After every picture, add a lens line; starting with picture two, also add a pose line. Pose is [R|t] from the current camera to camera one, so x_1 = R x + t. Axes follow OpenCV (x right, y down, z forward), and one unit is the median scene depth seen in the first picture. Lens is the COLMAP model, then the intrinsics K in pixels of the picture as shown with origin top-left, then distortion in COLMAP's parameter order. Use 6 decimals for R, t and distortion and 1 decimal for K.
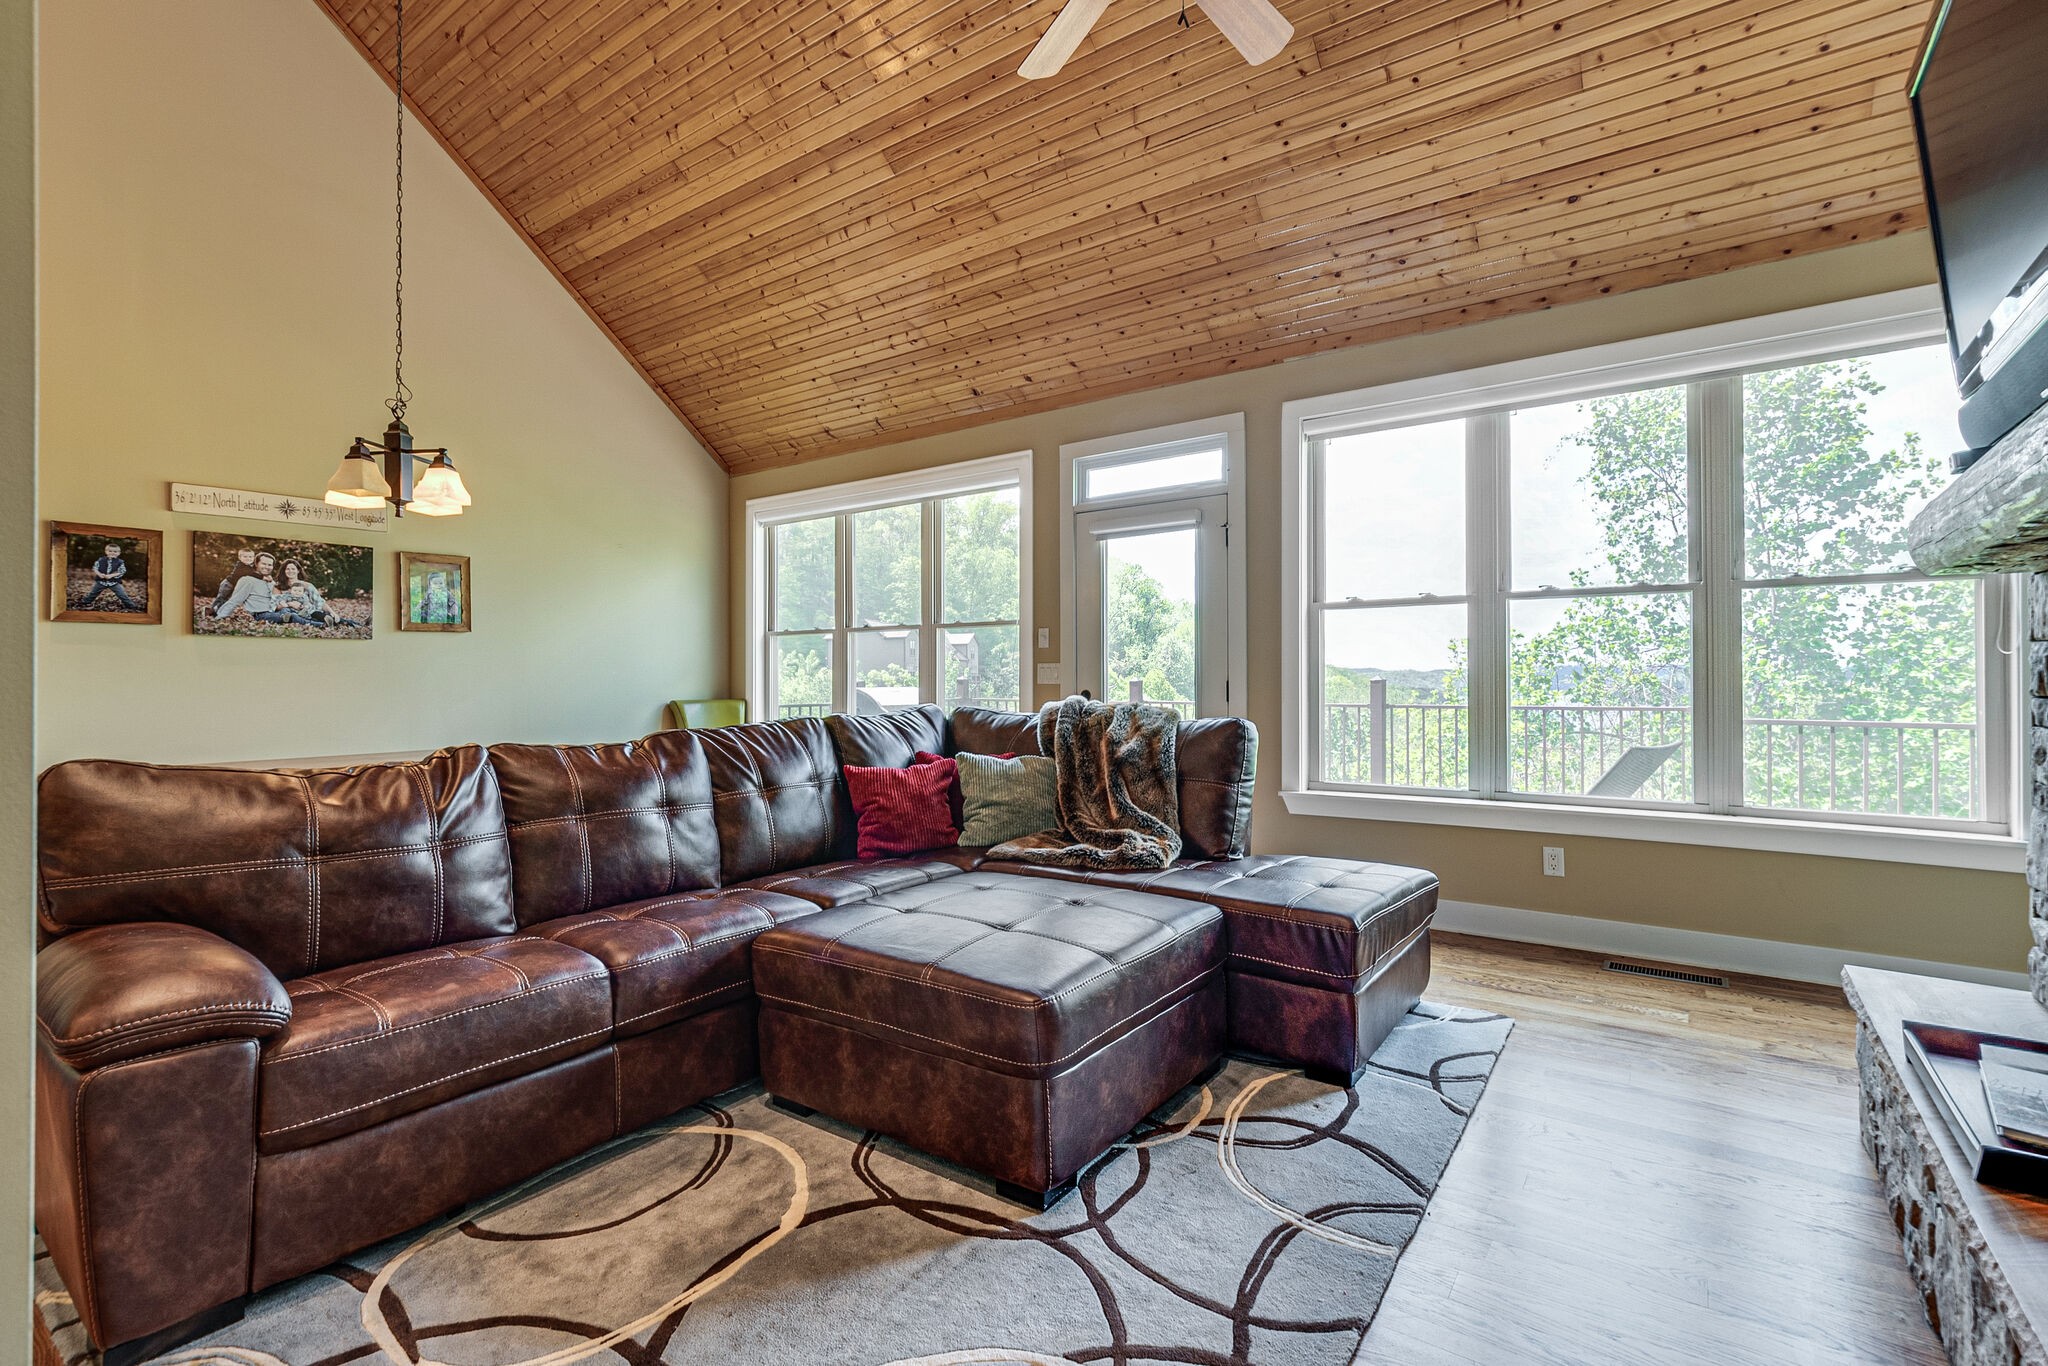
lens RADIAL K [[951.7, 0, 1017.2], [0, 951.7, 671.4], [0, 0, 1]] dist [-0.011282, 0.003305]
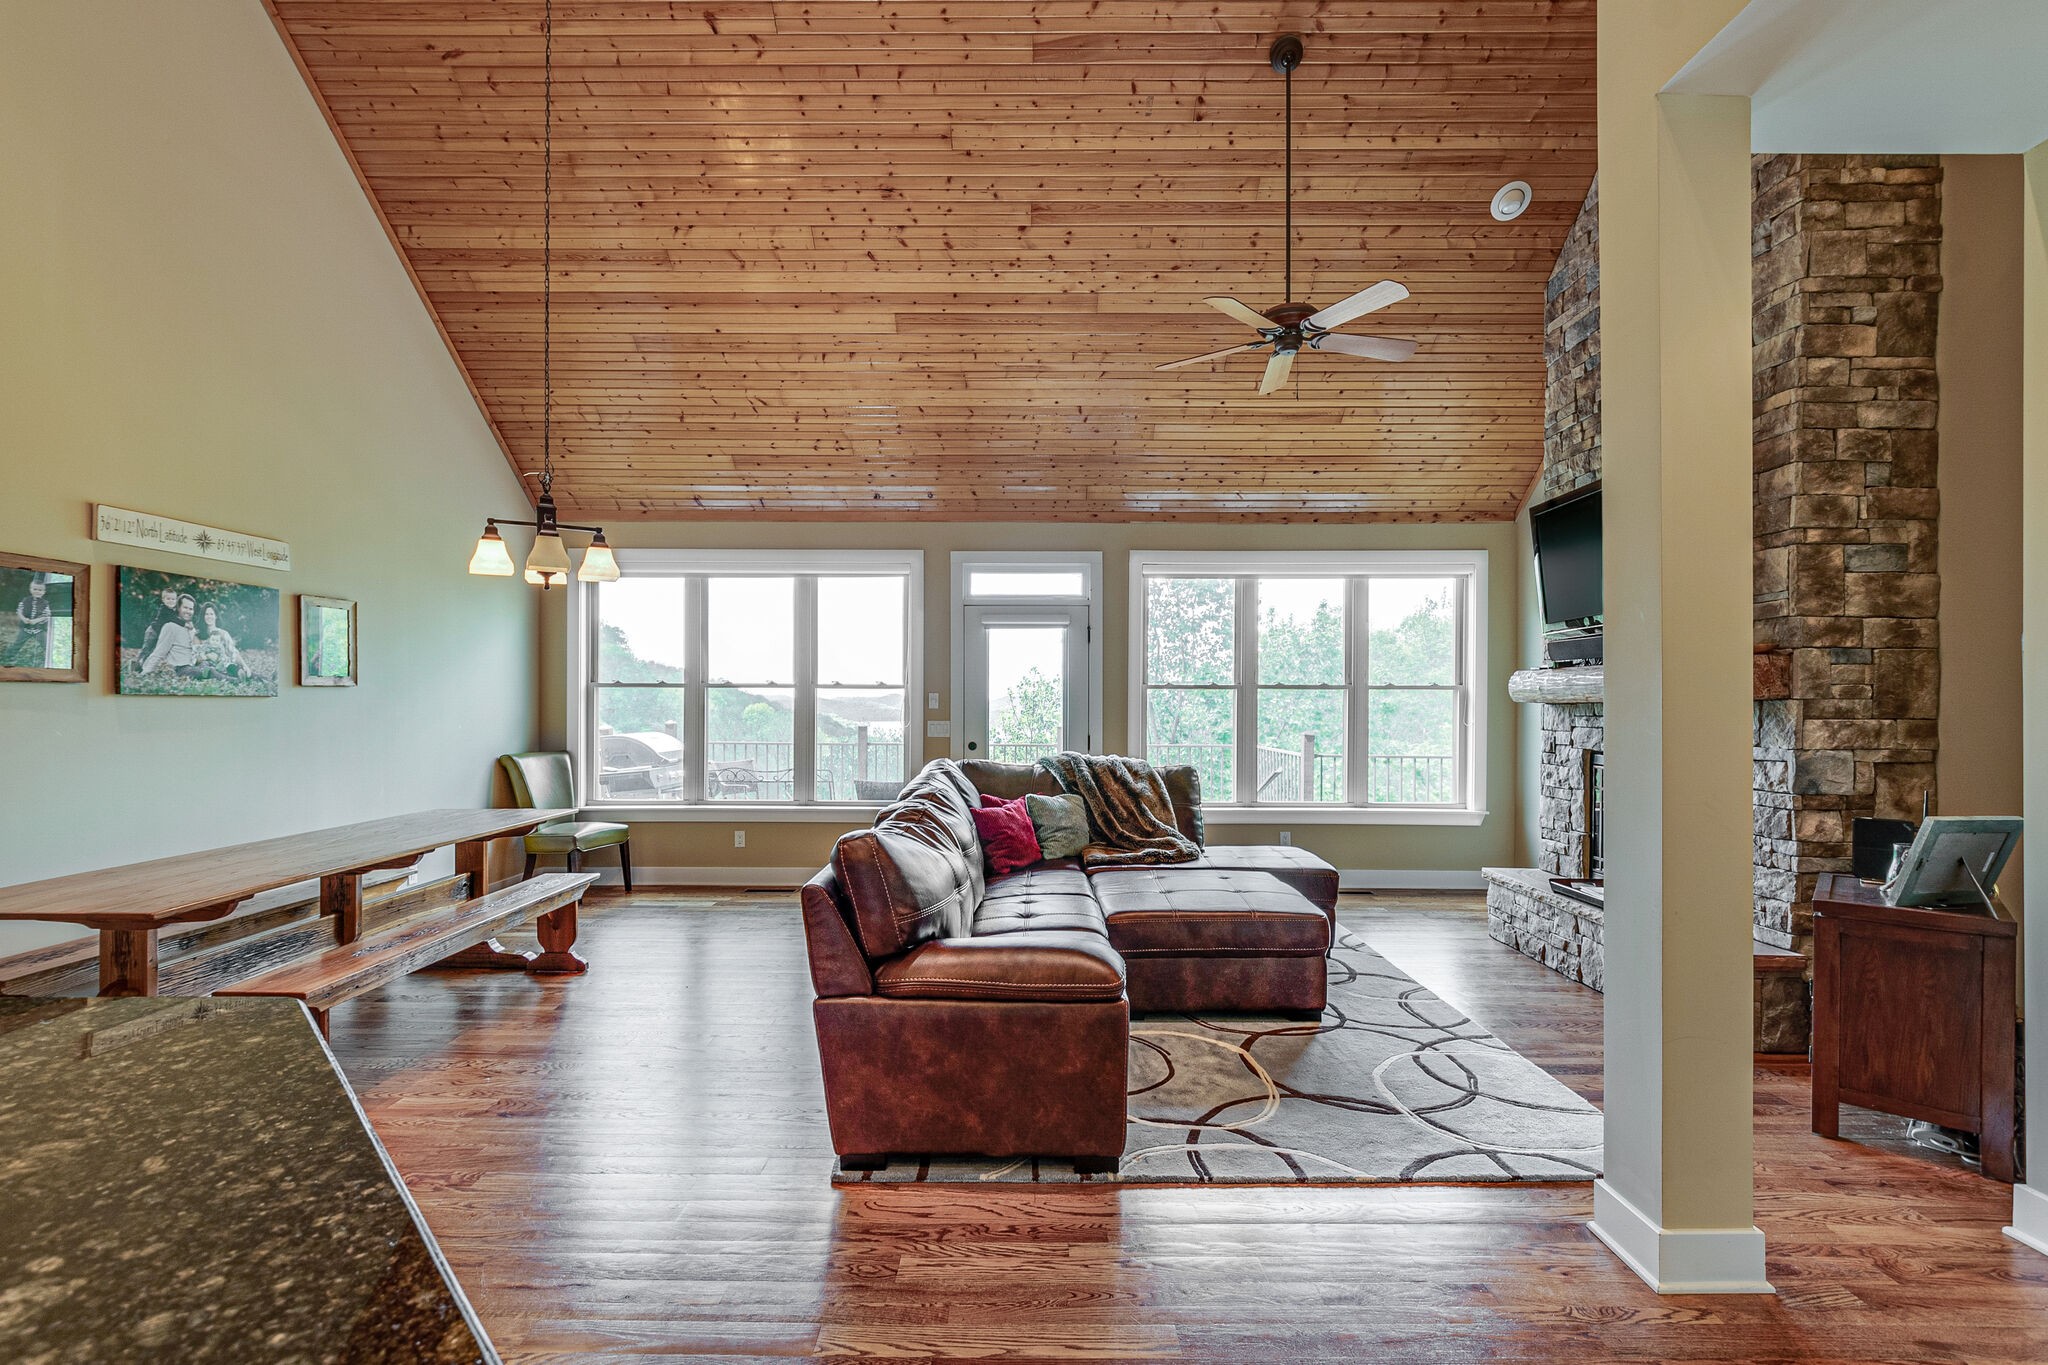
lens RADIAL K [[951.7, 0, 1012.8], [0, 951.7, 709.6], [0, 0, 1]] dist [-0.011282, 0.003305]
pose [[0.807417, 0.004299, 0.589965, -0.728660], [-0.013374, 0.999850, 0.011018, -0.045017], [-0.589829, -0.016786, 0.807353, -0.099451]]
